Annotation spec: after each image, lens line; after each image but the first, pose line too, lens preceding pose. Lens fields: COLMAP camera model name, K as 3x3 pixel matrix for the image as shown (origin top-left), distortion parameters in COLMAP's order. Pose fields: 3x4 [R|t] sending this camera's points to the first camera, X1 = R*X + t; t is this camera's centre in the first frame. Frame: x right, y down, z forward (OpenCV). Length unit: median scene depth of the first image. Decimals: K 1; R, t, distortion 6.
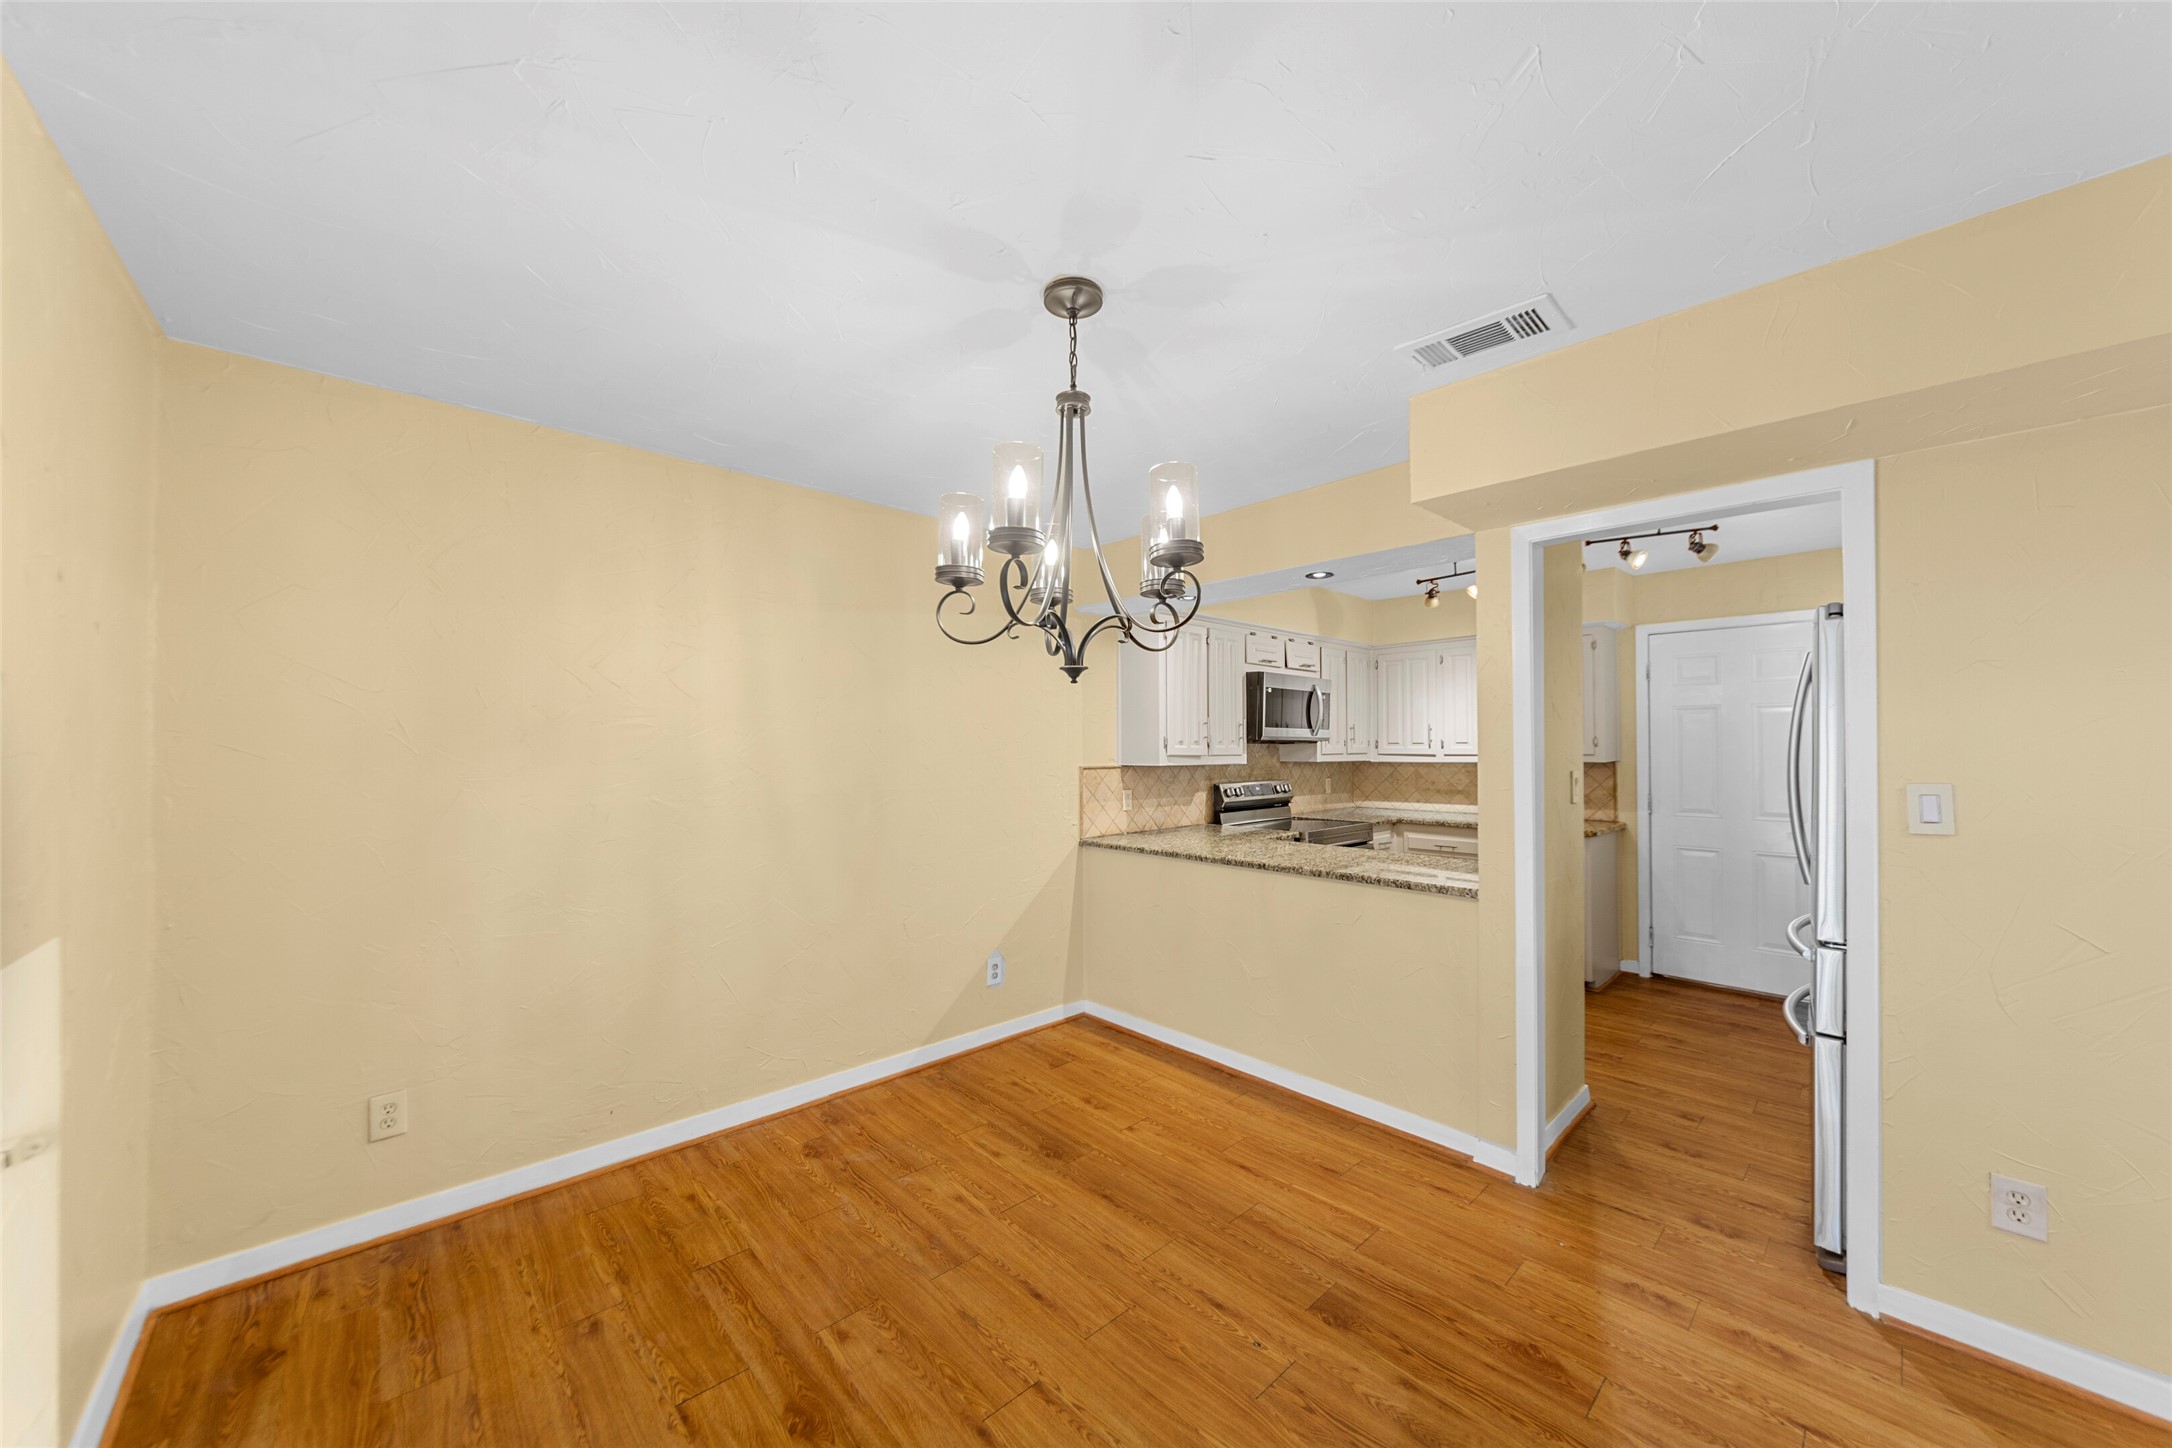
lens RADIAL K [[776.2, 0, 1091.2], [0, 776.2, 739.5], [0, 0, 1]] dist [0.001211, 0.000271]
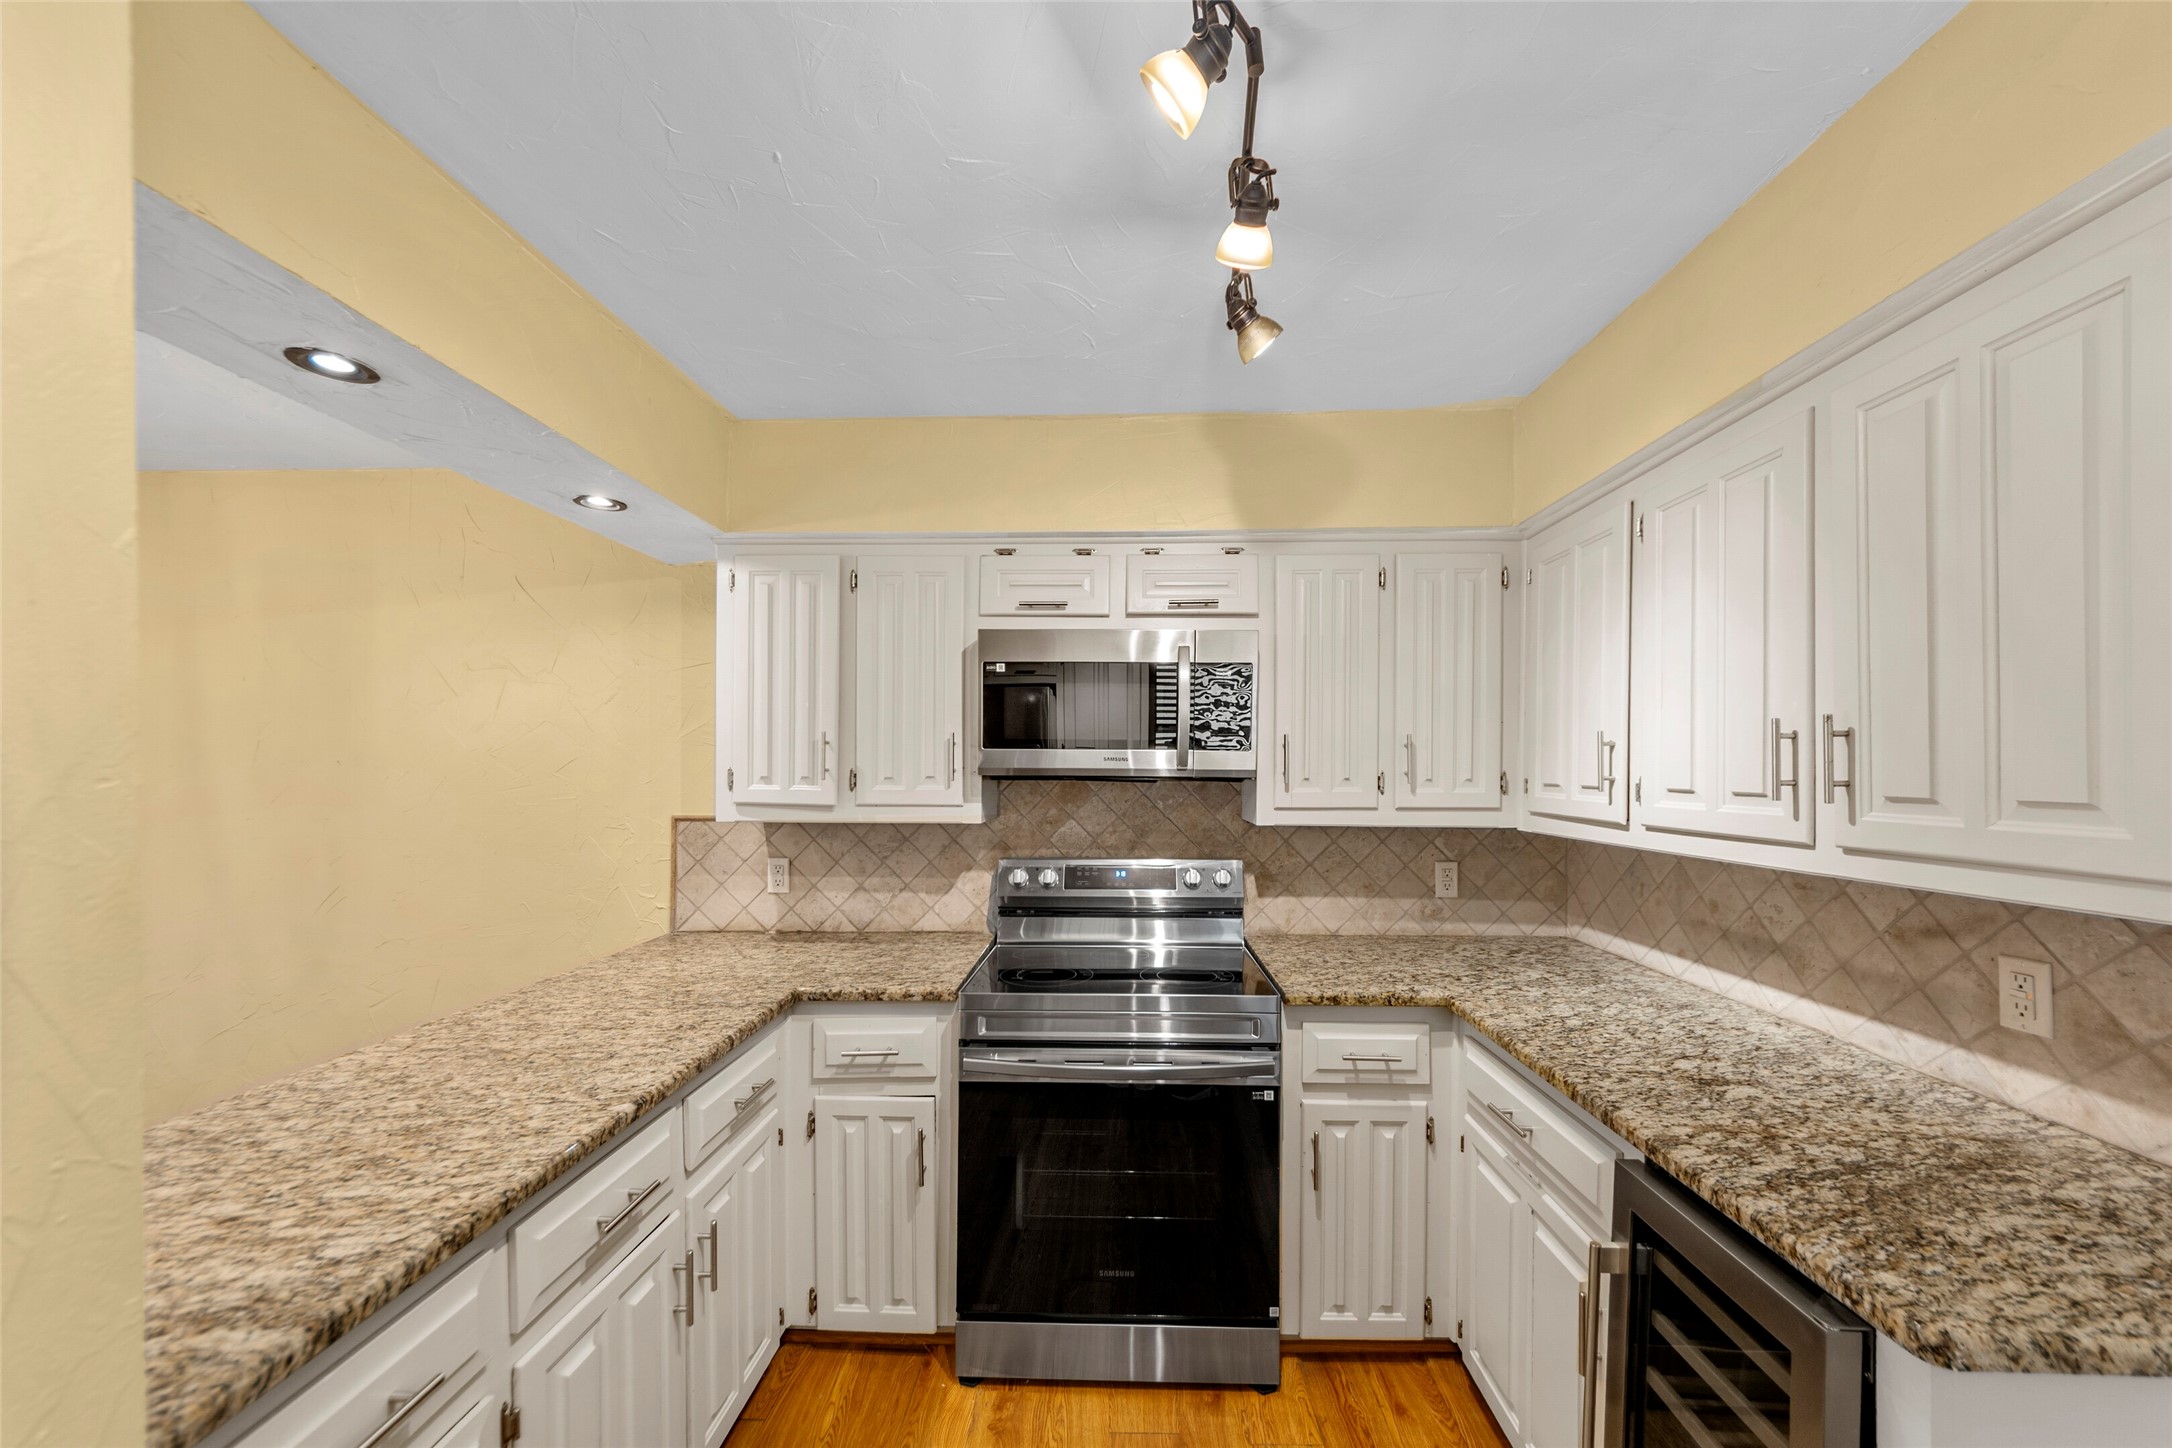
lens RADIAL K [[791.5, 0, 1093.2], [0, 791.5, 764.0], [0, 0, 1]] dist [-0.005818, 0.000033]
pose [[0.704501, 0.005708, -0.709680, 0.855557], [0.002384, 0.999943, 0.010410, -0.015745], [0.709699, -0.009026, 0.704447, 1.003726]]
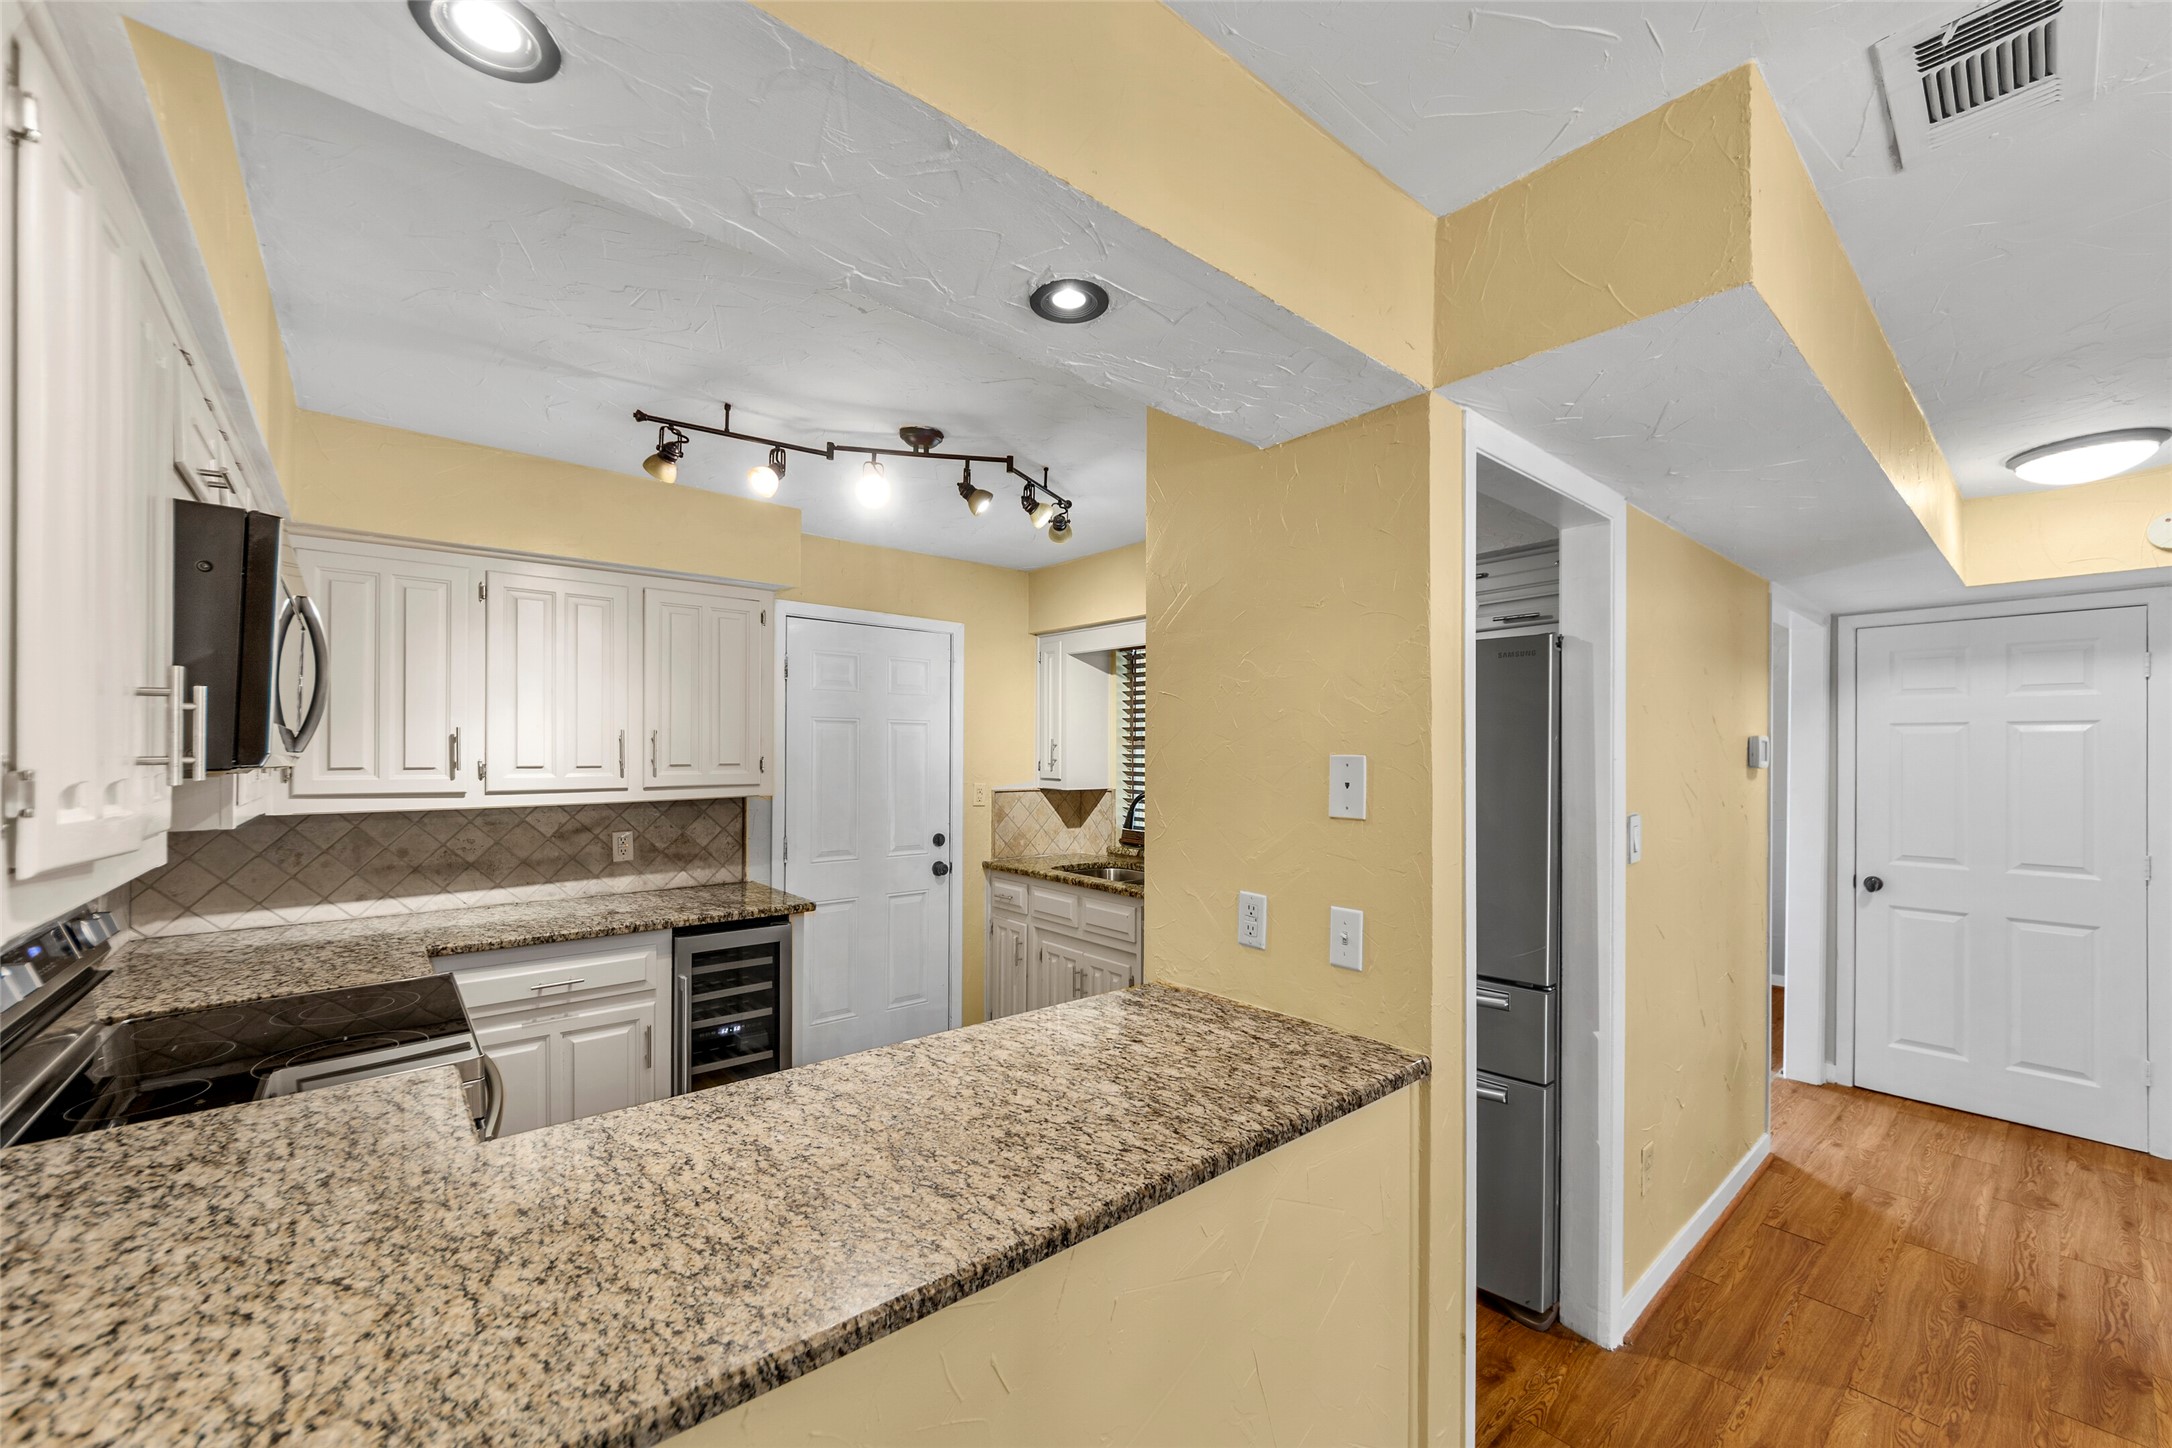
lens RADIAL K [[851.2, 0, 1099.1], [0, 851.2, 758.0], [0, 0, 1]] dist [0.008816, -0.000505]
pose [[0.047194, -0.000019, 0.998886, -0.085102], [-0.010971, 0.999940, 0.000537, -0.009654], [-0.998826, -0.010984, 0.047190, 0.979986]]
